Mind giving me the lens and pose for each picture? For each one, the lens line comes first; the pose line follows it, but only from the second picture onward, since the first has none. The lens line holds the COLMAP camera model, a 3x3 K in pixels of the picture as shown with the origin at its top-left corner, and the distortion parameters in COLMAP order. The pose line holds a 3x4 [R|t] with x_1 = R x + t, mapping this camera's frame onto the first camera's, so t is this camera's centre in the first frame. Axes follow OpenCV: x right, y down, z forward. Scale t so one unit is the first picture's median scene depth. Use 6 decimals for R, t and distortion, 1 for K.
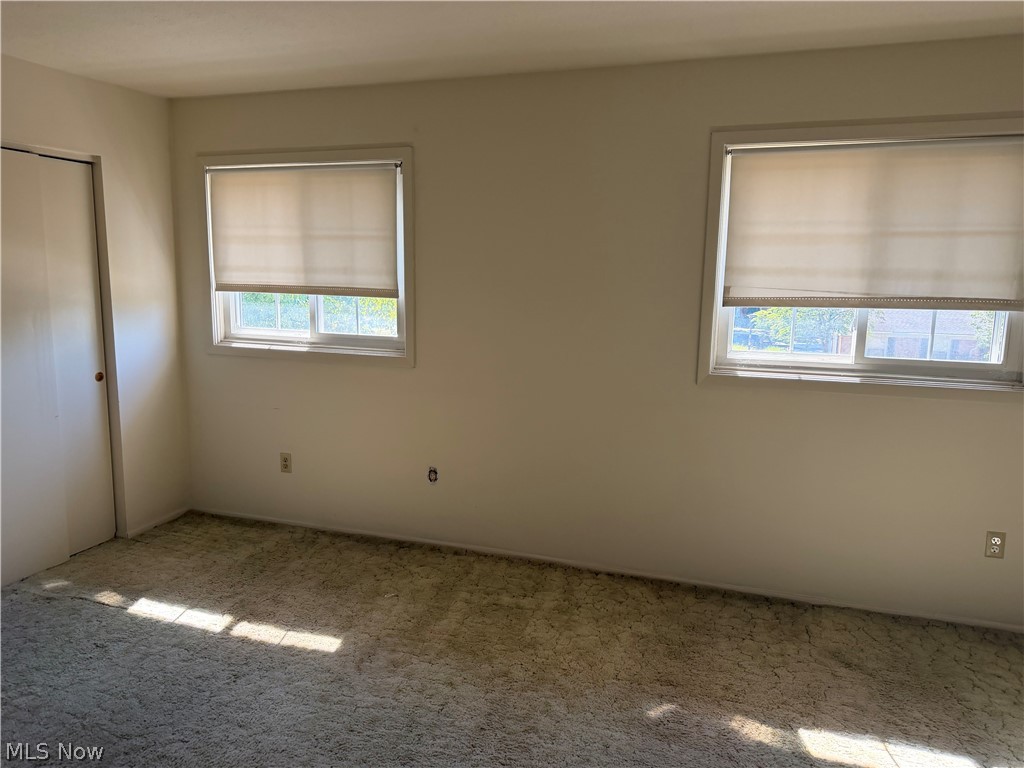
lens RADIAL K [[725.1, 0, 508.7], [0, 725.1, 389.2], [0, 0, 1]] dist [0.149928, -0.219419]
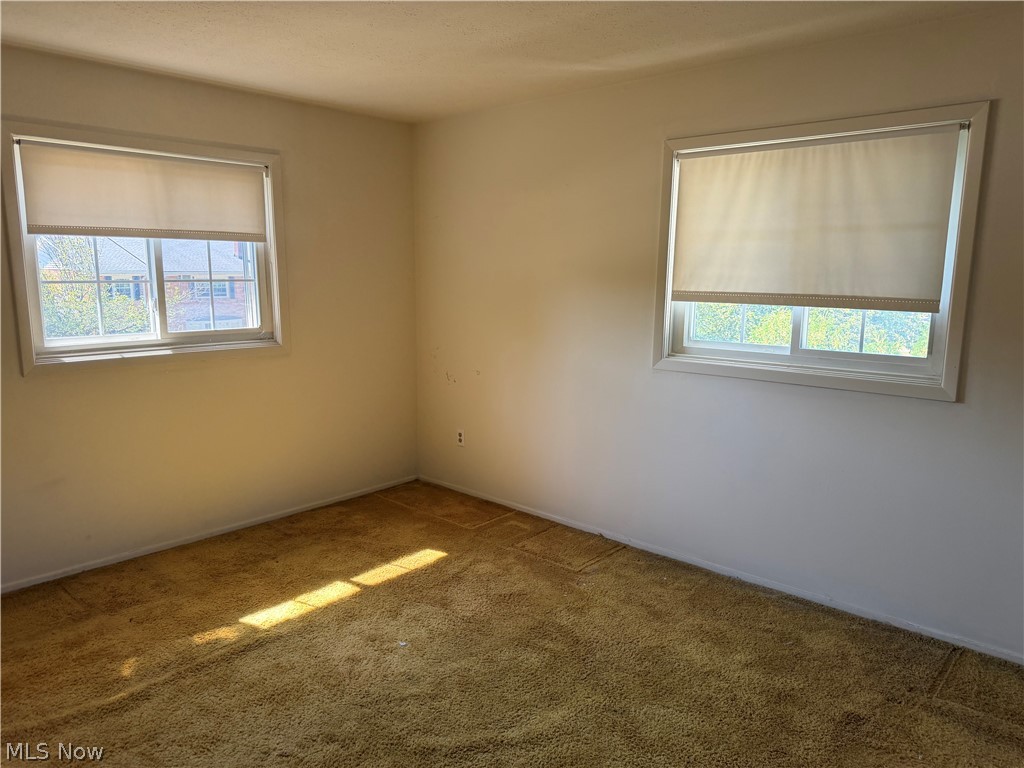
lens RADIAL K [[725.1, 0, 508.7], [0, 725.1, 389.2], [0, 0, 1]] dist [0.149928, -0.219419]
pose [[0.393260, -0.166533, 0.904220, -0.953067], [0.137598, 0.983044, 0.121206, -0.061374], [-0.909073, 0.076753, 0.409506, 0.226552]]
